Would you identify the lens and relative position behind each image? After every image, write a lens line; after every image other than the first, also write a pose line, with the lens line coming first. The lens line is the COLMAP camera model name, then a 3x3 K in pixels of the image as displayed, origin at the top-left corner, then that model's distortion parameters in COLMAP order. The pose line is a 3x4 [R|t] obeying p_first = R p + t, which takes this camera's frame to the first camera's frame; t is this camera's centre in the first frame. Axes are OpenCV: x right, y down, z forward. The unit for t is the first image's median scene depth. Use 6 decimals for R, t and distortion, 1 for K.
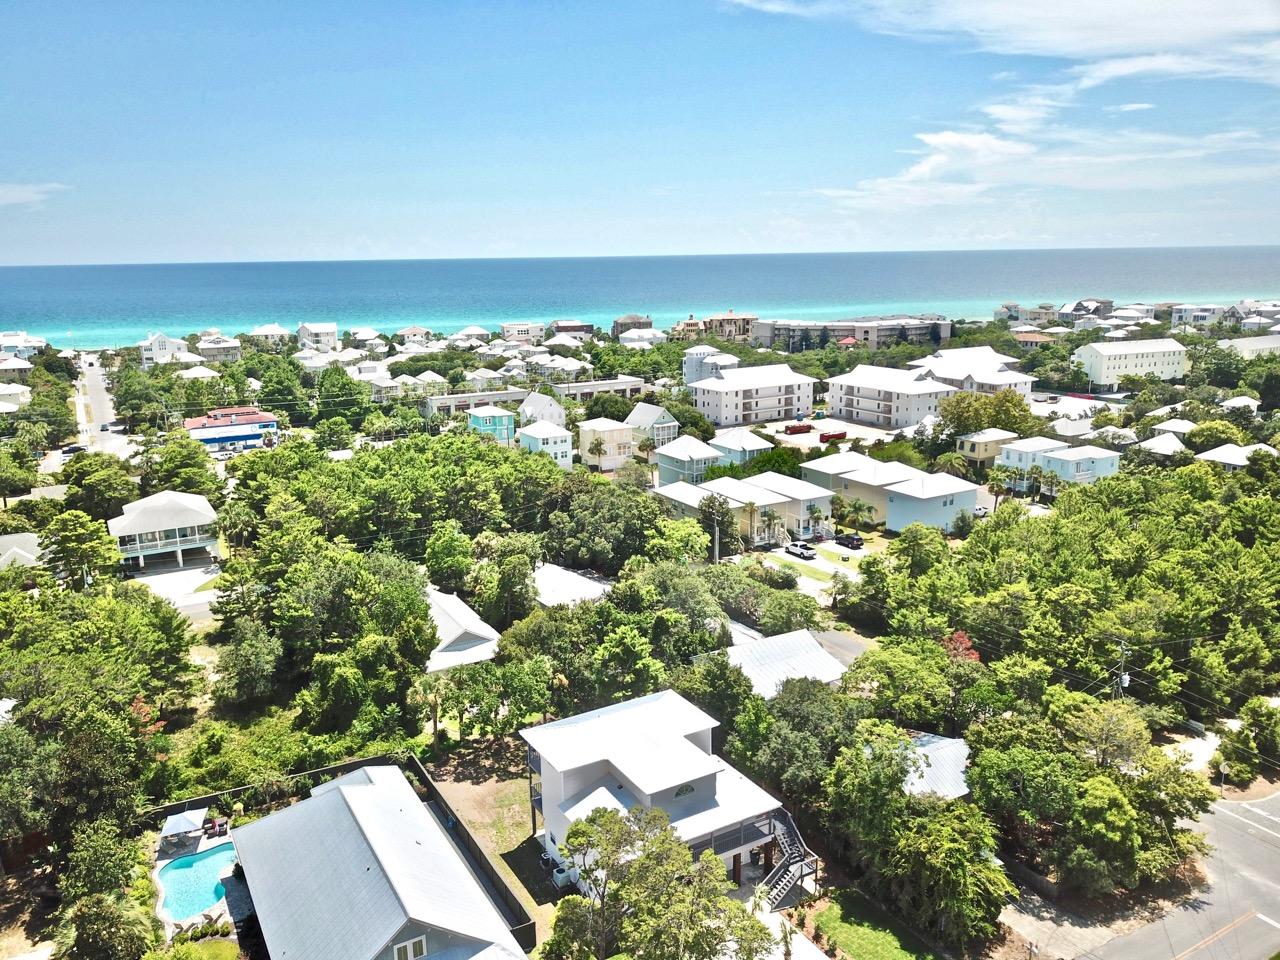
lens RADIAL K [[971.3, 0, 633.3], [0, 971.3, 481.3], [0, 0, 1]] dist [0.060462, -0.093677]
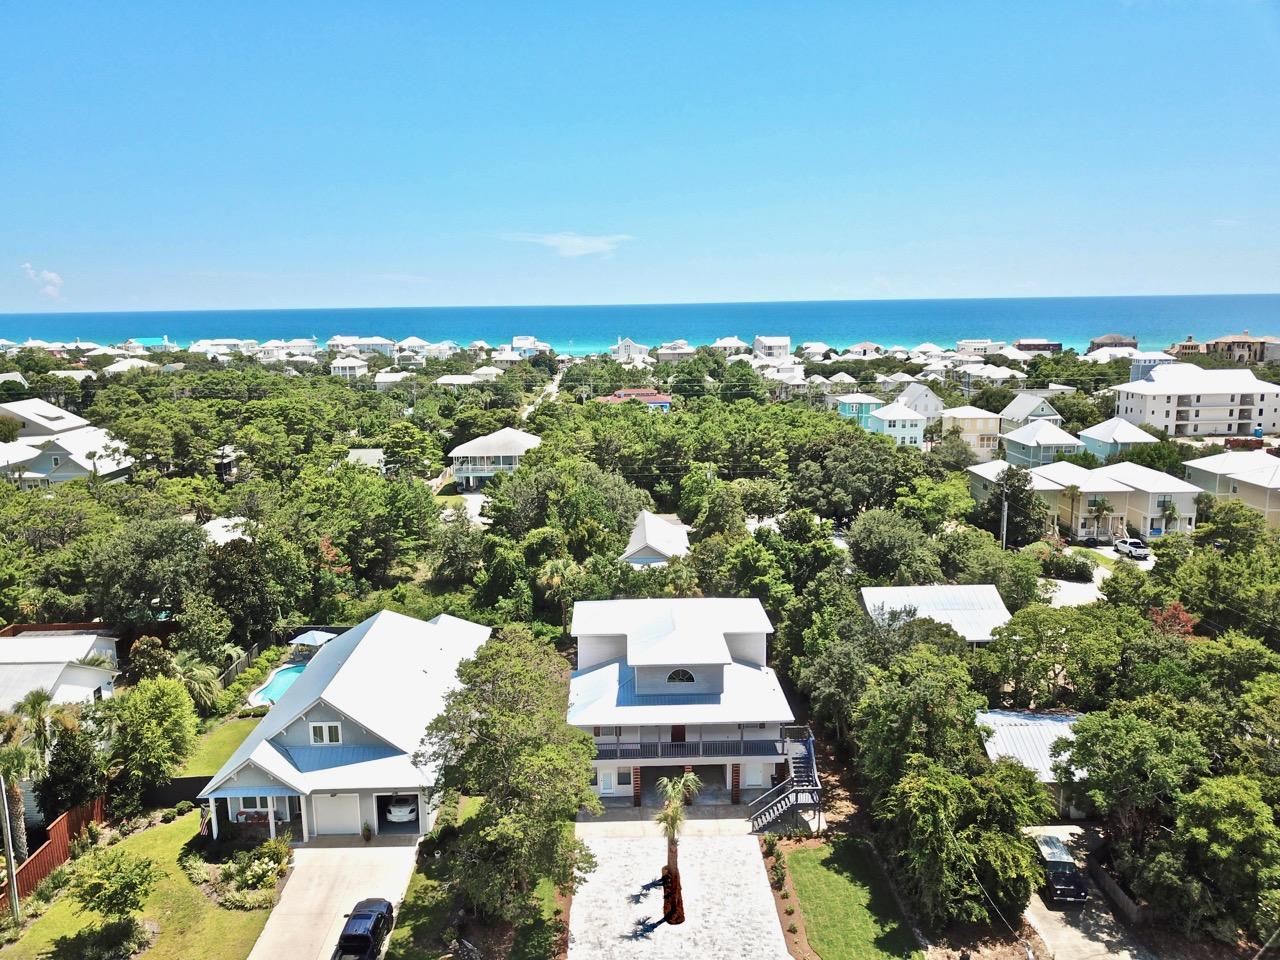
lens RADIAL K [[971.3, 0, 633.3], [0, 971.3, 481.3], [0, 0, 1]] dist [0.060462, -0.093677]
pose [[0.875688, 0.090029, -0.474411, 0.190844], [-0.108531, 0.994024, -0.011695, 0.069382], [0.470523, 0.061730, 0.880226, 0.082107]]
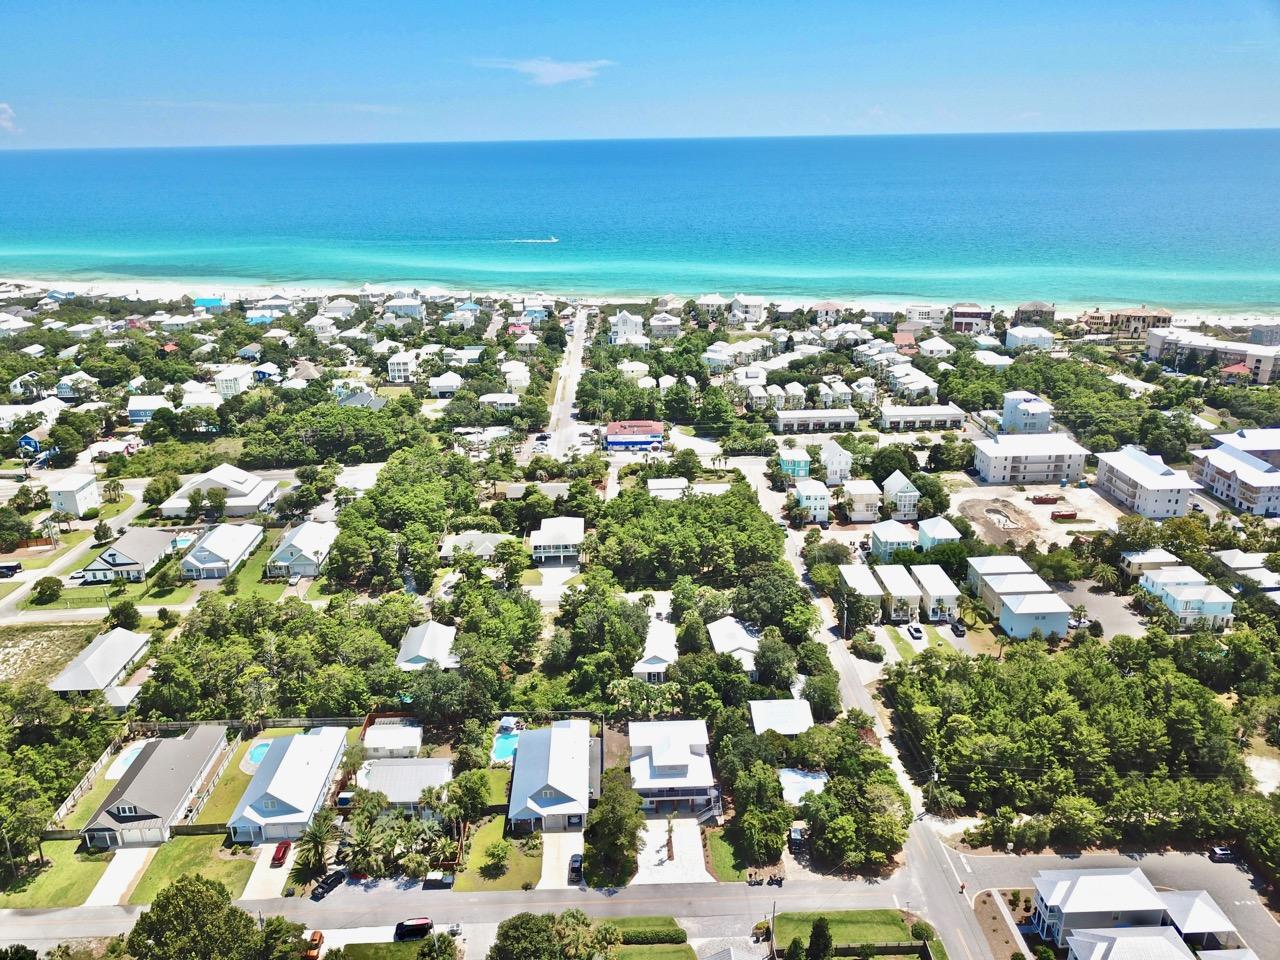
lens RADIAL K [[971.3, 0, 633.3], [0, 971.3, 481.3], [0, 0, 1]] dist [0.060462, -0.093677]
pose [[0.882333, 0.158215, -0.443234, 0.420649], [-0.104819, 0.984206, 0.142658, -0.326253], [0.458804, -0.079413, 0.884982, -0.515100]]
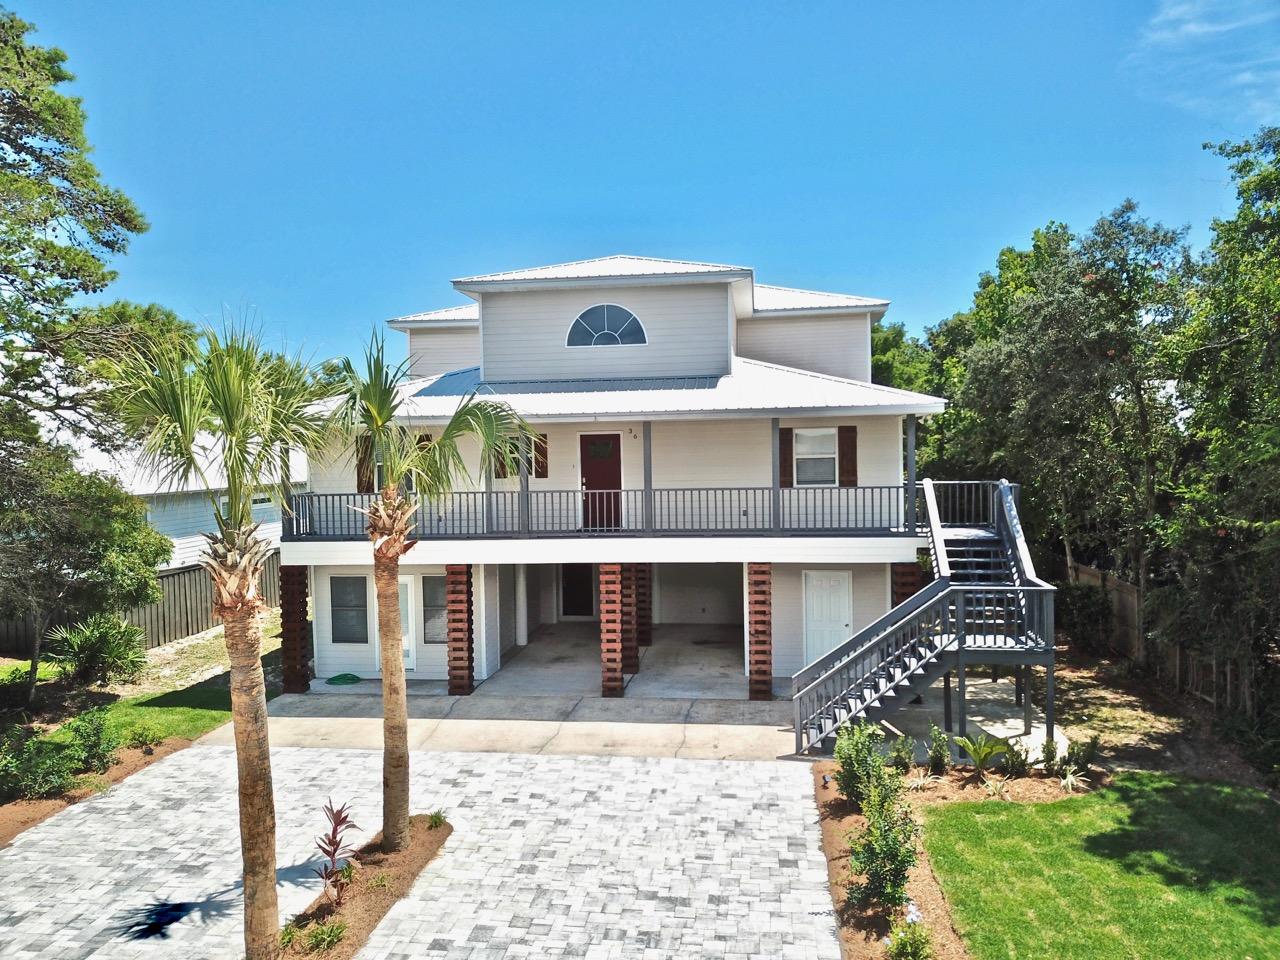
lens RADIAL K [[973.0, 0, 626.7], [0, 973.0, 480.9], [0, 0, 1]] dist [0.005237, 0.003853]
pose [[0.789154, 0.020090, -0.613867, 0.112326], [-0.129160, 0.982544, -0.133885, 0.183091], [0.600461, 0.184943, 0.777973, 0.349373]]
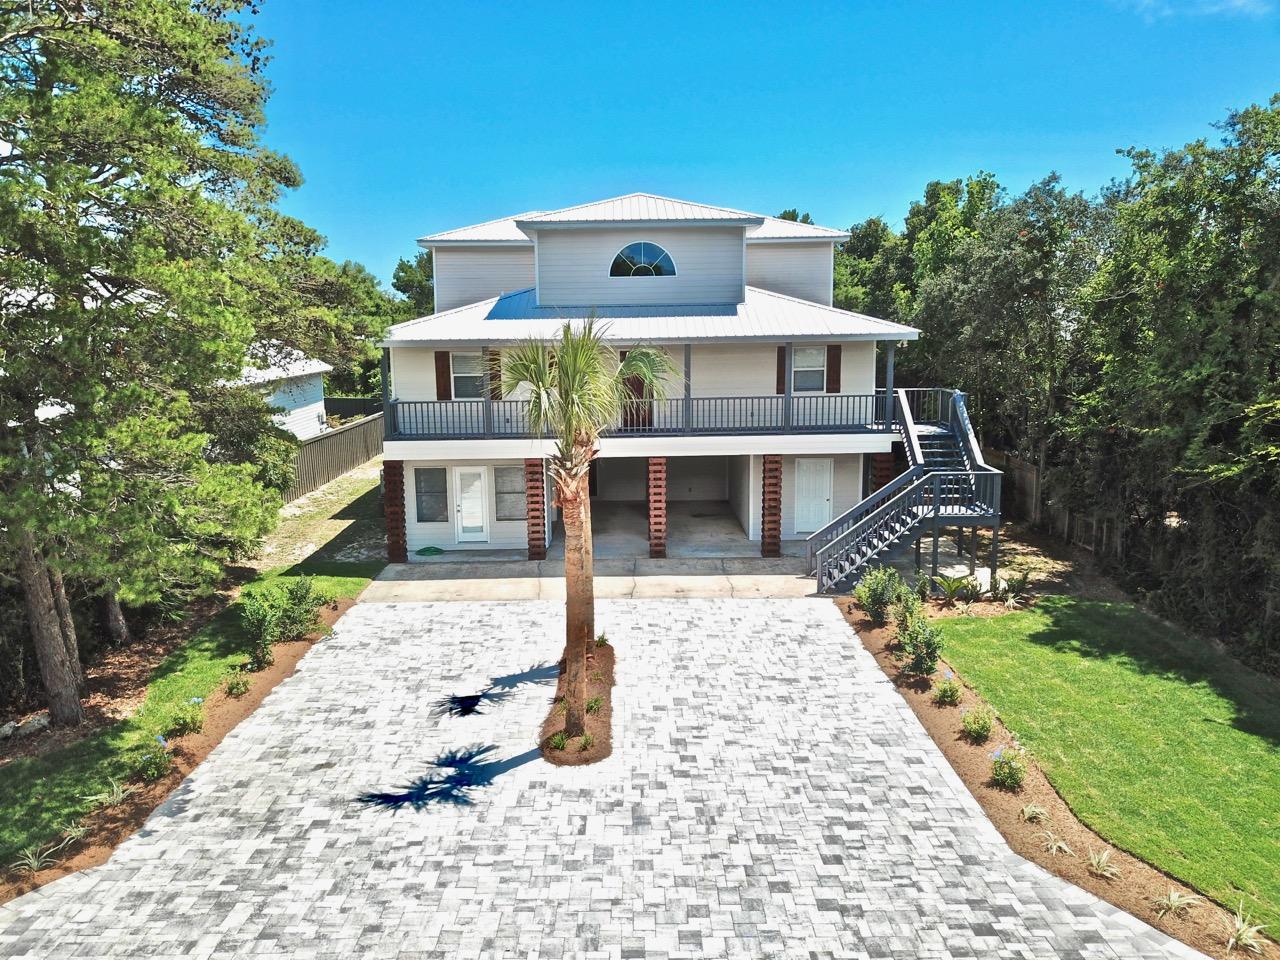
lens RADIAL K [[973.0, 0, 626.7], [0, 973.0, 480.9], [0, 0, 1]] dist [0.005237, 0.003853]
pose [[0.864389, 0.084693, -0.495639, 0.108916], [-0.110087, 0.993674, -0.022195, 0.185287], [0.490624, 0.073749, 0.868245, 0.305553]]
